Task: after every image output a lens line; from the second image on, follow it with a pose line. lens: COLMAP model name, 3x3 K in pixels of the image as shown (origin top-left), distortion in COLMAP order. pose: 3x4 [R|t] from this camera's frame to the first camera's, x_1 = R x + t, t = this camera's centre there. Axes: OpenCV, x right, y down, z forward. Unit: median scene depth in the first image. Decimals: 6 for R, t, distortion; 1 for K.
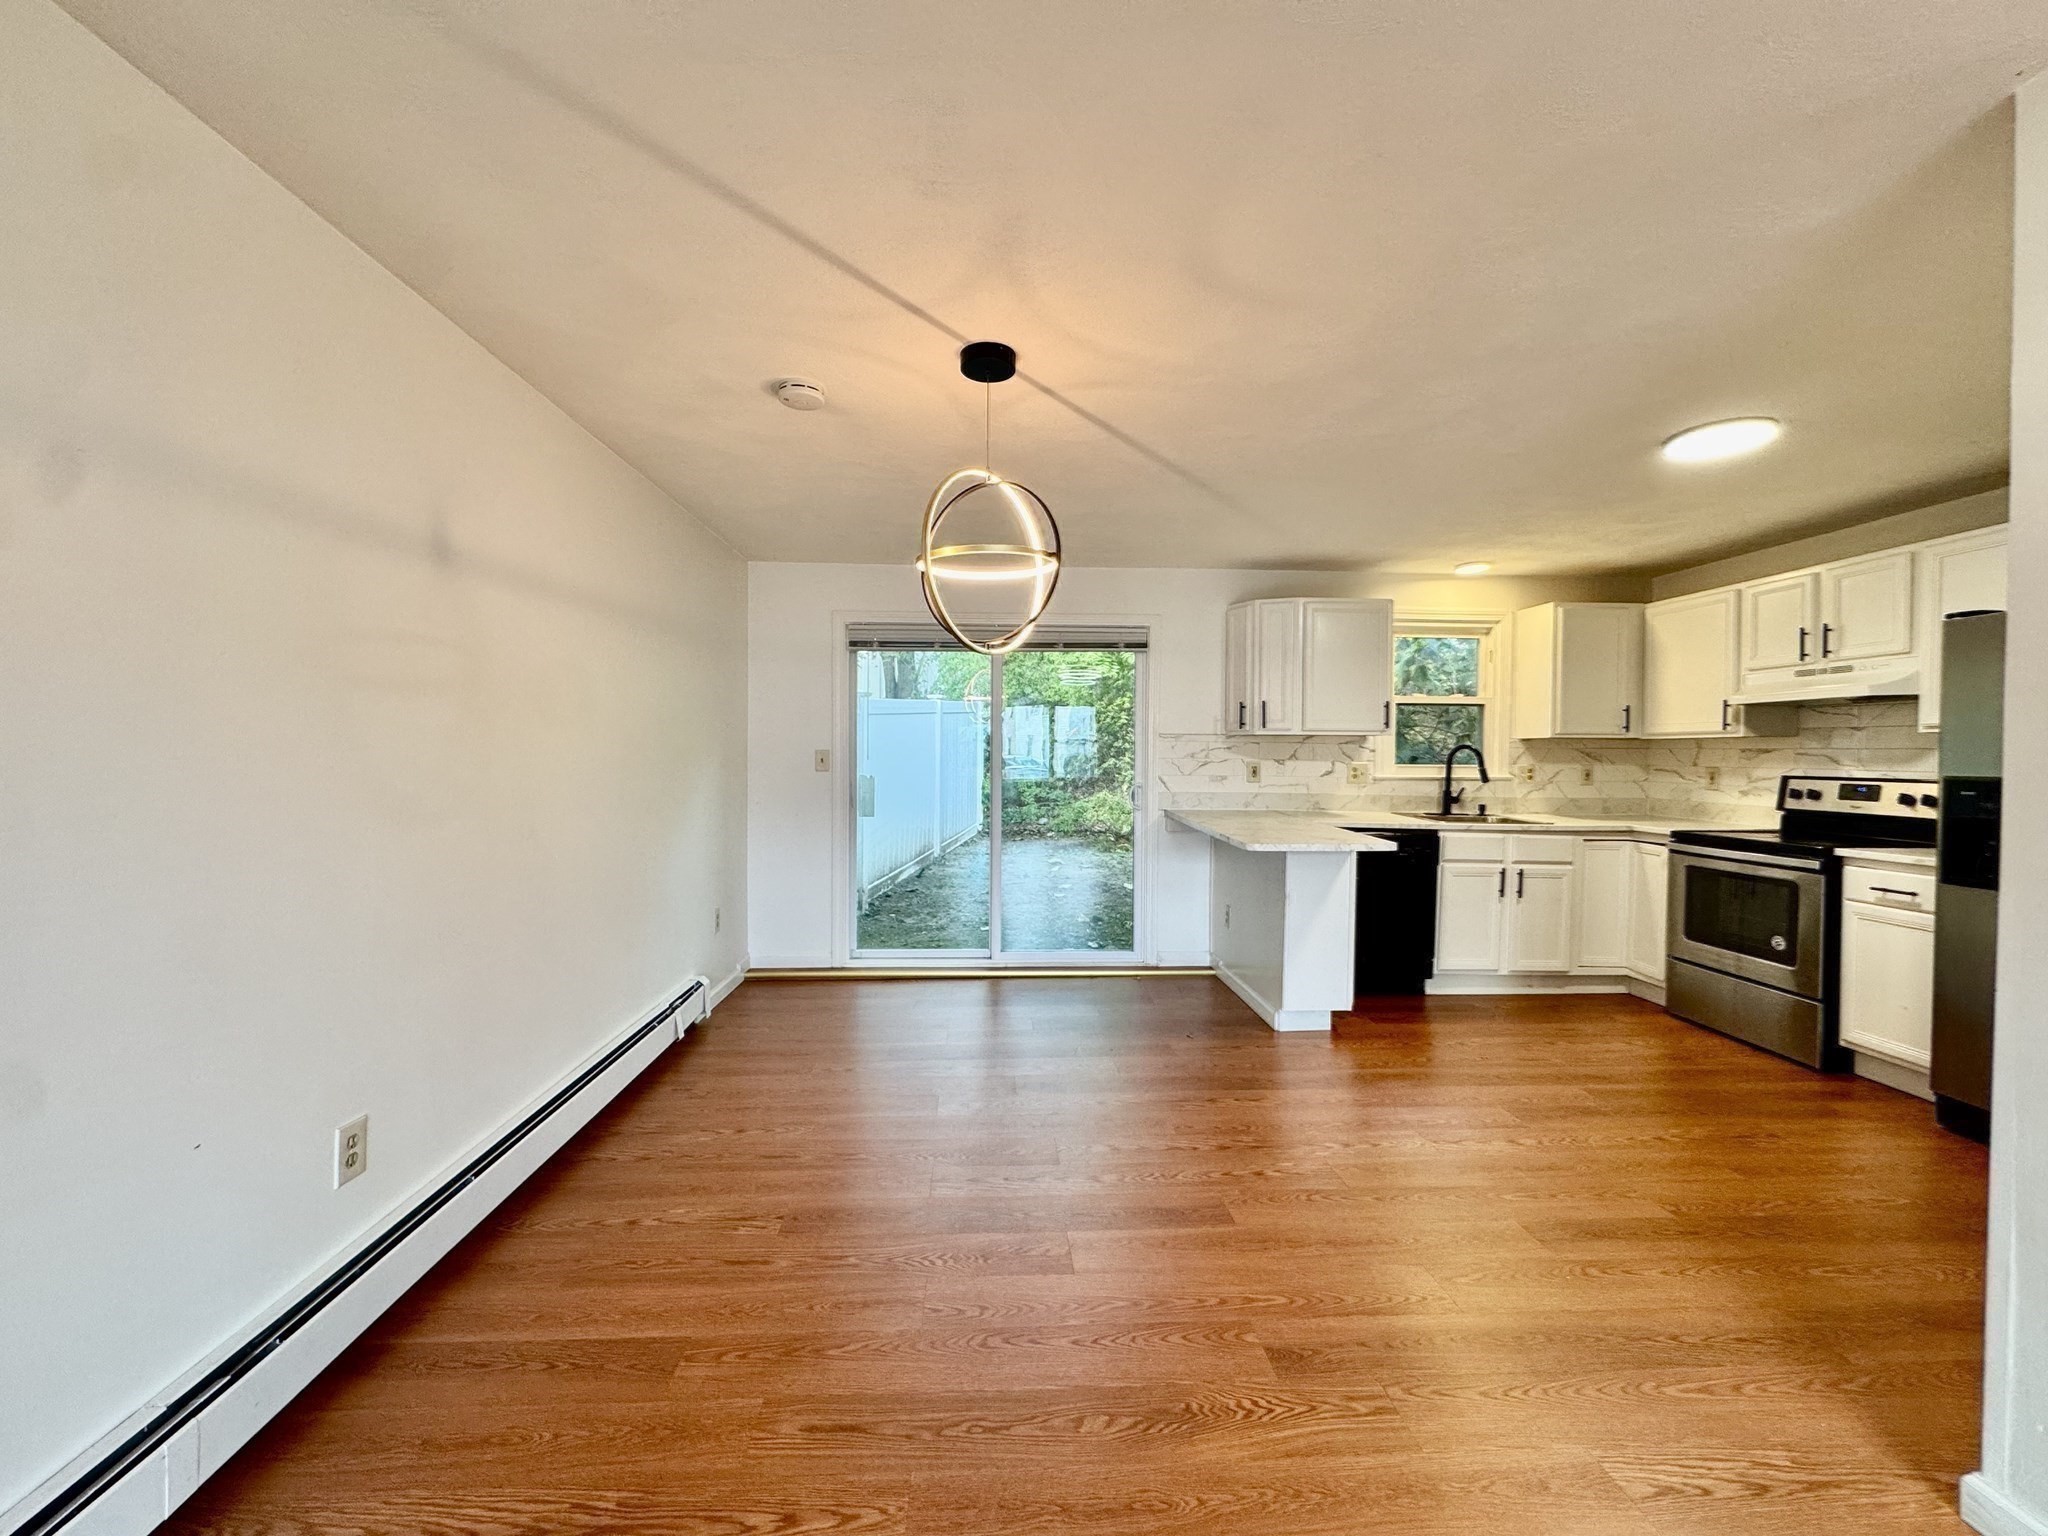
lens RADIAL K [[818.9, 0, 1023.5], [0, 818.9, 769.9], [0, 0, 1]] dist [-0.000958, -0.000522]
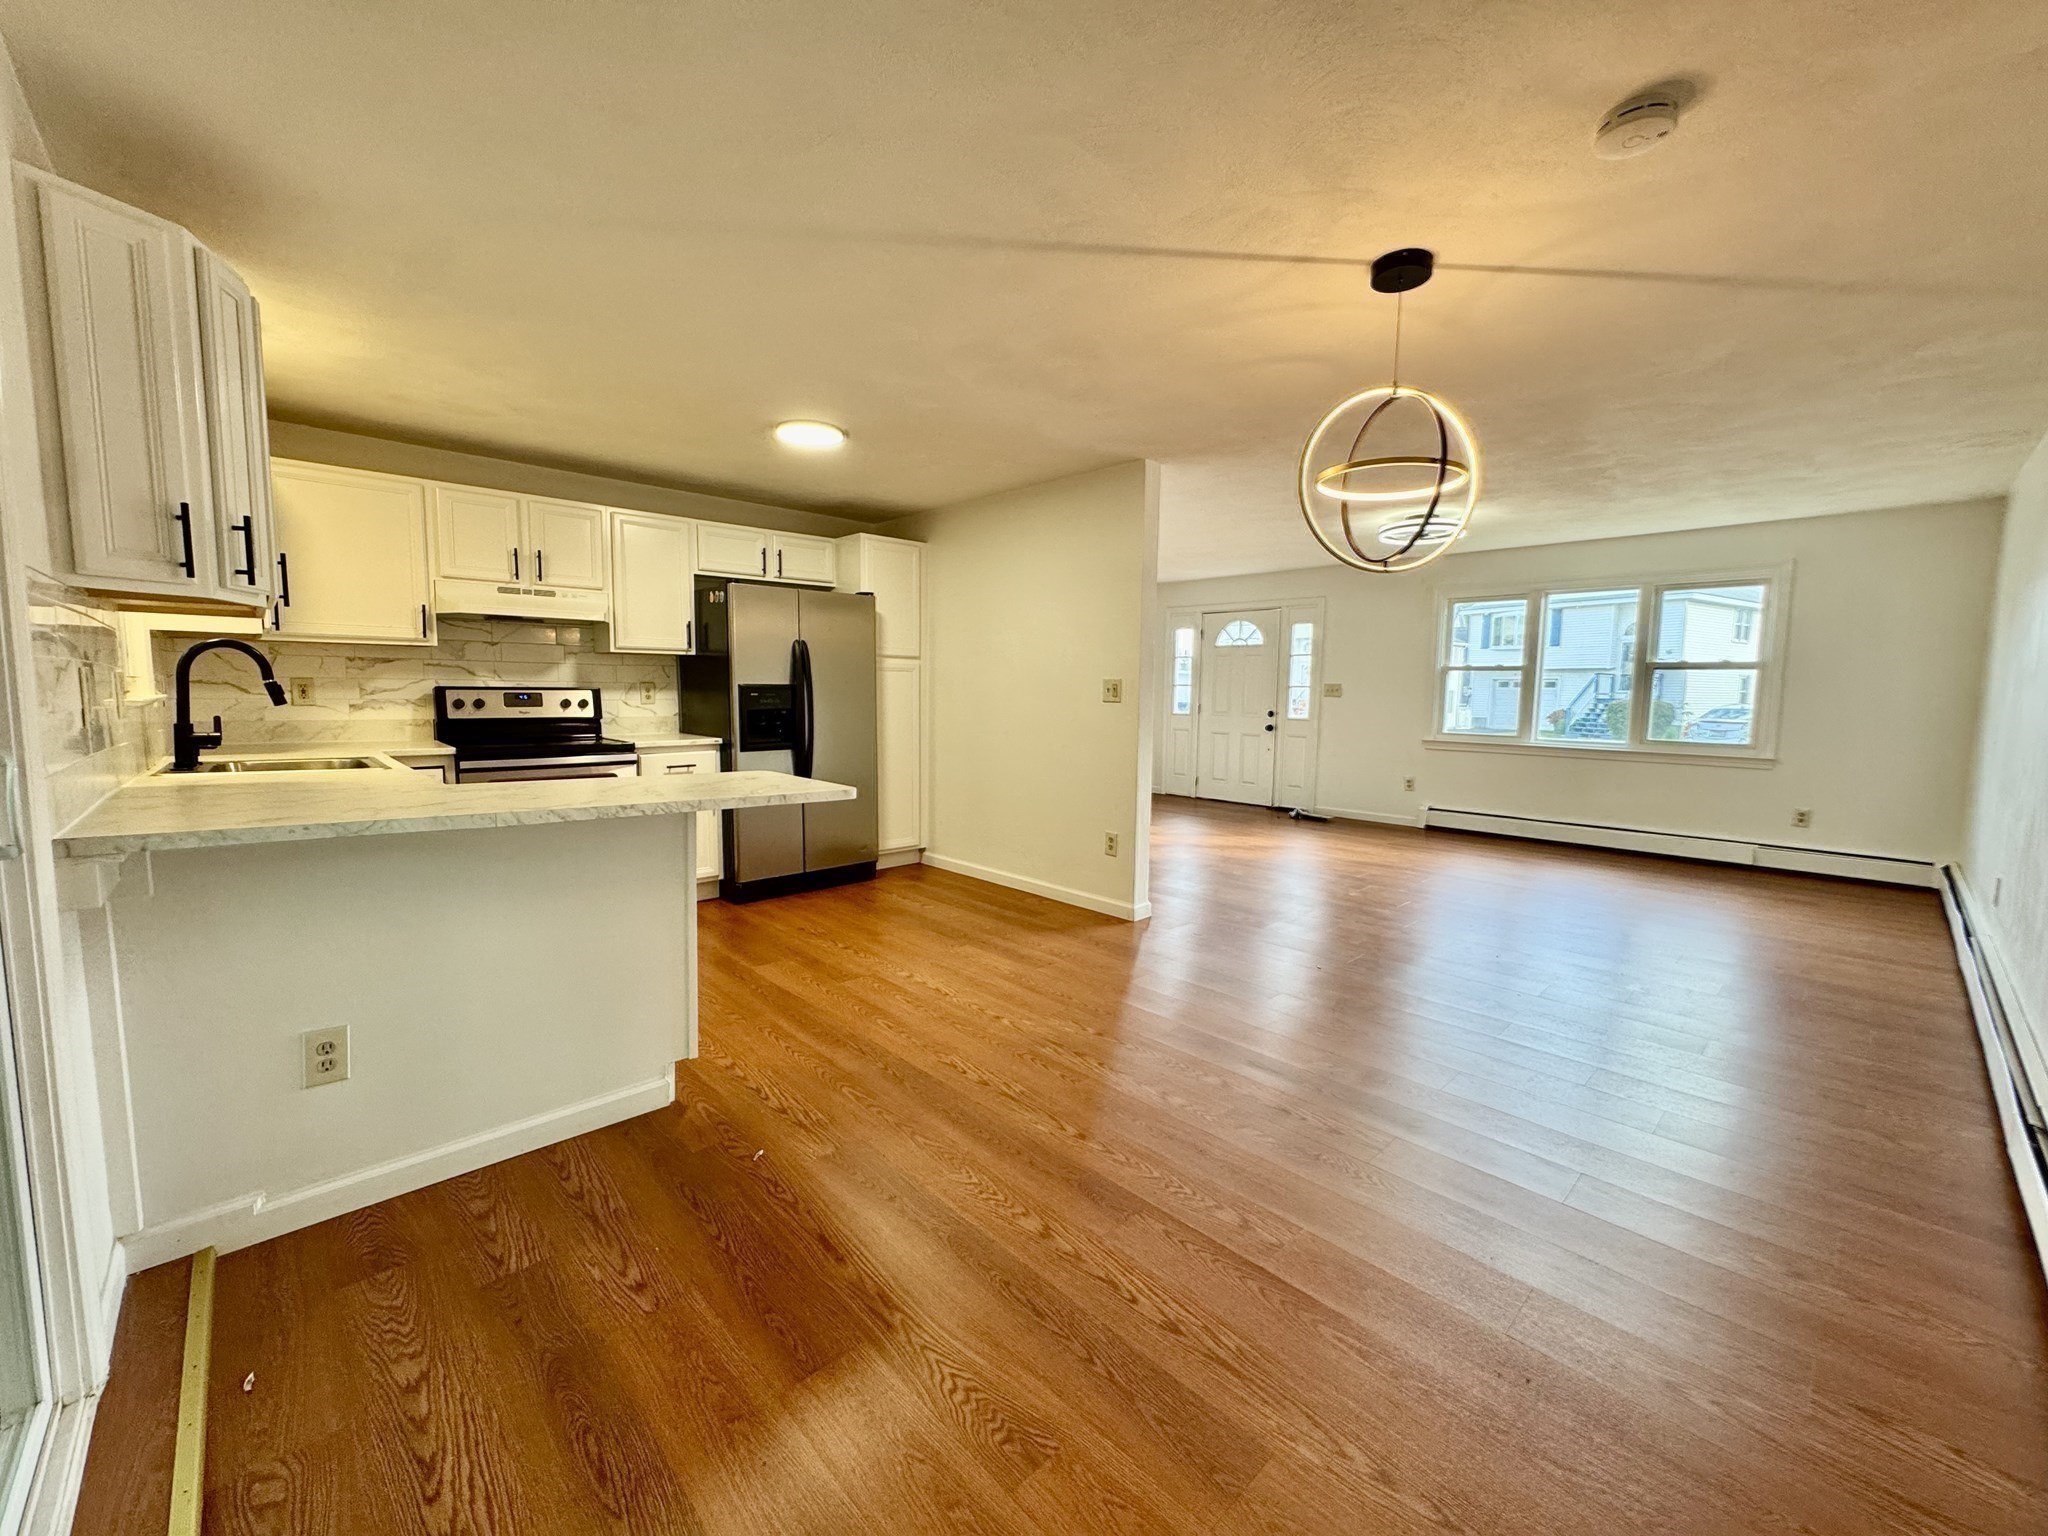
lens RADIAL K [[818.9, 0, 1022.7], [0, 818.9, 761.7], [0, 0, 1]] dist [-0.000958, -0.000522]
pose [[-0.650294, -0.078858, 0.755579, -0.273323], [0.002904, 0.994332, 0.106276, -0.005397], [-0.759677, 0.071304, -0.646379, 1.028807]]
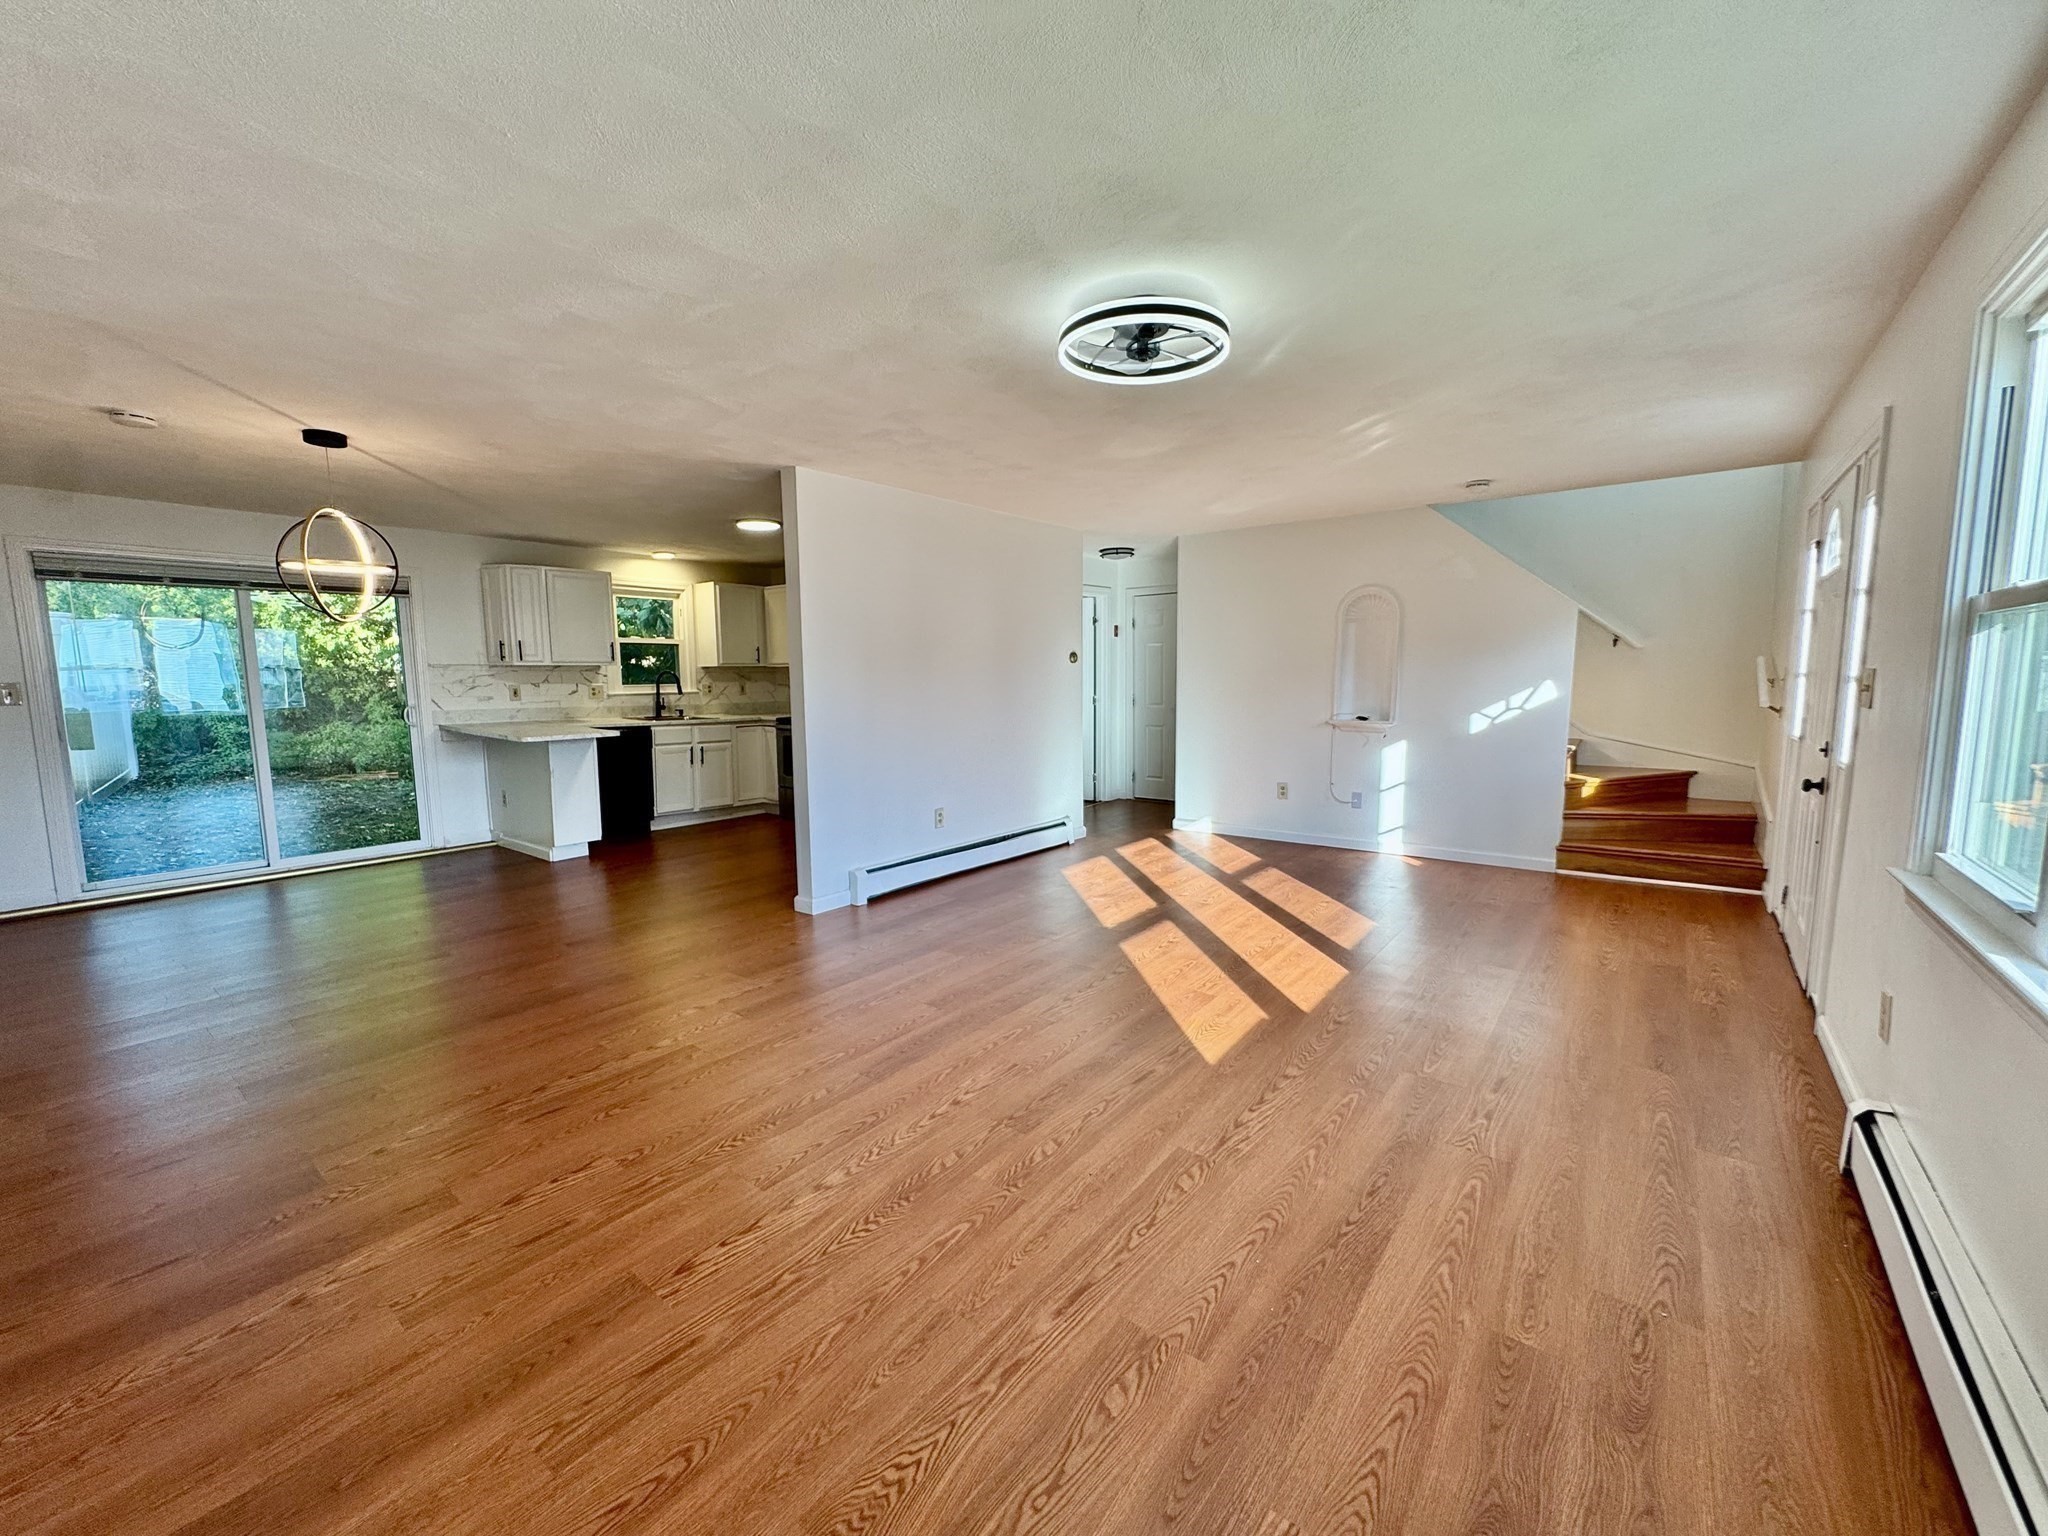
lens RADIAL K [[818.9, 0, 1025.0], [0, 818.9, 764.3], [0, 0, 1]] dist [-0.000958, -0.000522]
pose [[0.655394, -0.093828, 0.749436, -0.209893], [0.027208, 0.994543, 0.100722, 0.007219], [-0.754797, -0.045622, 0.654370, -0.577549]]
